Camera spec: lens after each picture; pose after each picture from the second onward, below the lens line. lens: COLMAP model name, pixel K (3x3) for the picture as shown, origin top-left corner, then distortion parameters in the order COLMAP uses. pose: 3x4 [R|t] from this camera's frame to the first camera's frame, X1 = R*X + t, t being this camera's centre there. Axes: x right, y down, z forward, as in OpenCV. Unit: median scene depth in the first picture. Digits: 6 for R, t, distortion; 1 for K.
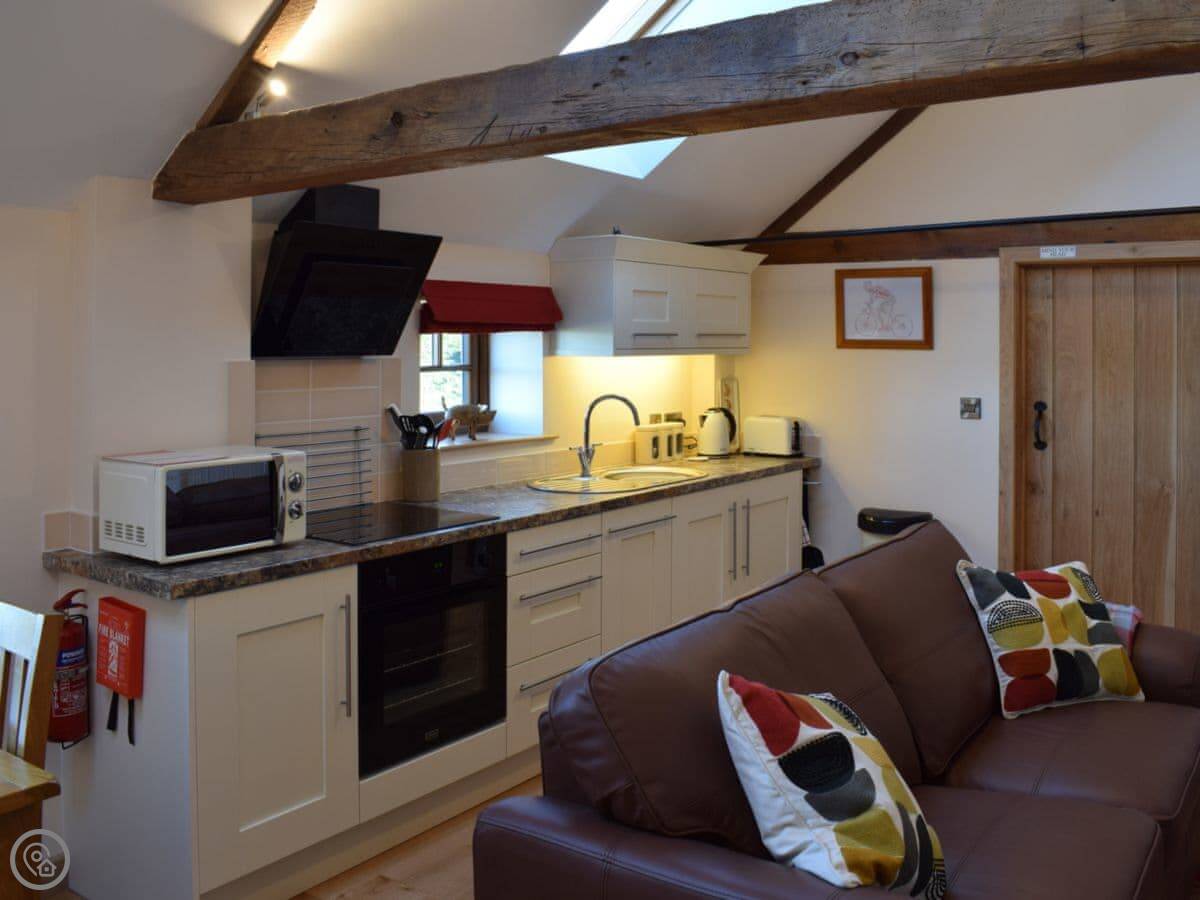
lens RADIAL K [[1154.4, 0, 579.4], [0, 1154.4, 369.1], [0, 0, 1]] dist [-0.096154, 0.009473]
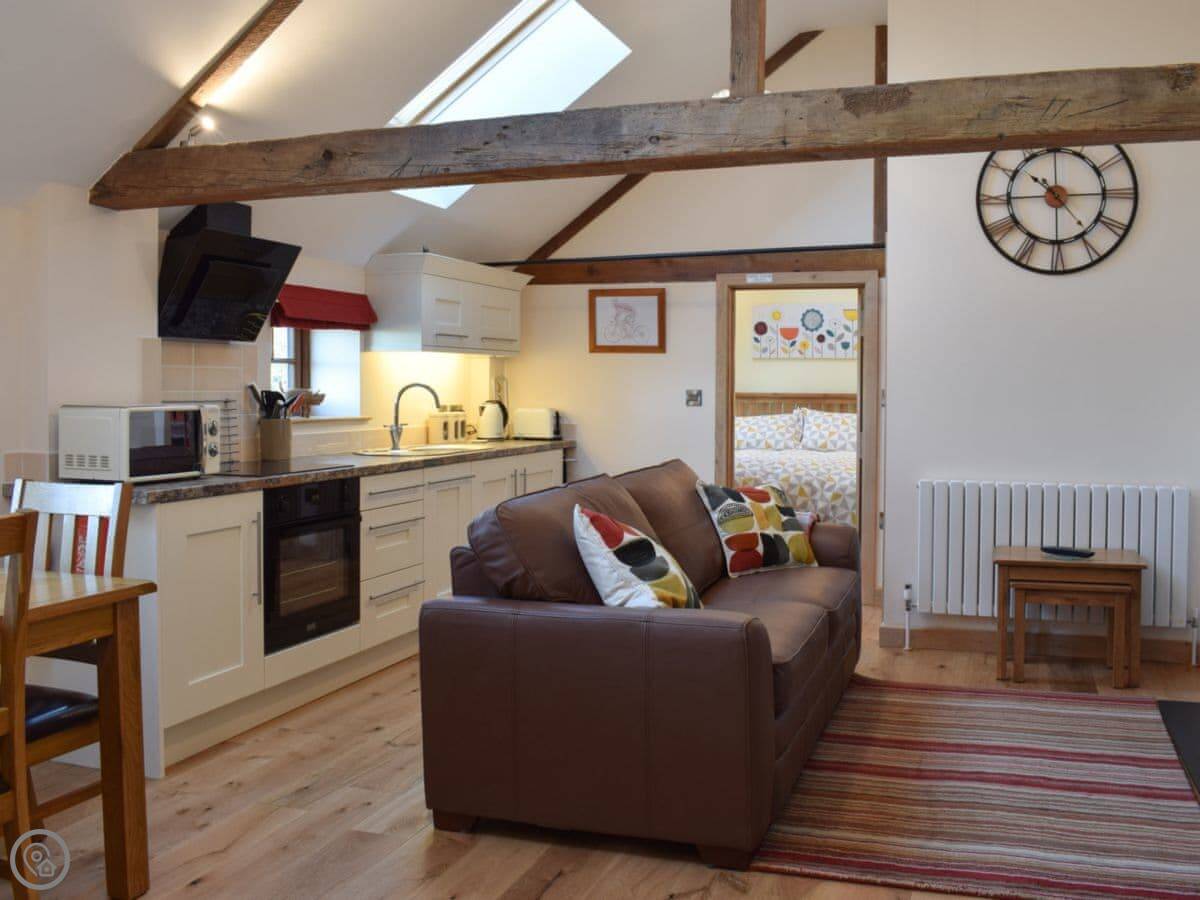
lens RADIAL K [[1215.2, 0, 600.0], [0, 1215.2, 450.0], [0, 0, 1]] dist [-0.077299, -0.004747]
pose [[0.961278, -0.001502, 0.275577, -0.208341], [-0.005188, 0.999709, 0.023547, 0.091282], [-0.275532, -0.024064, 0.960991, -0.444293]]
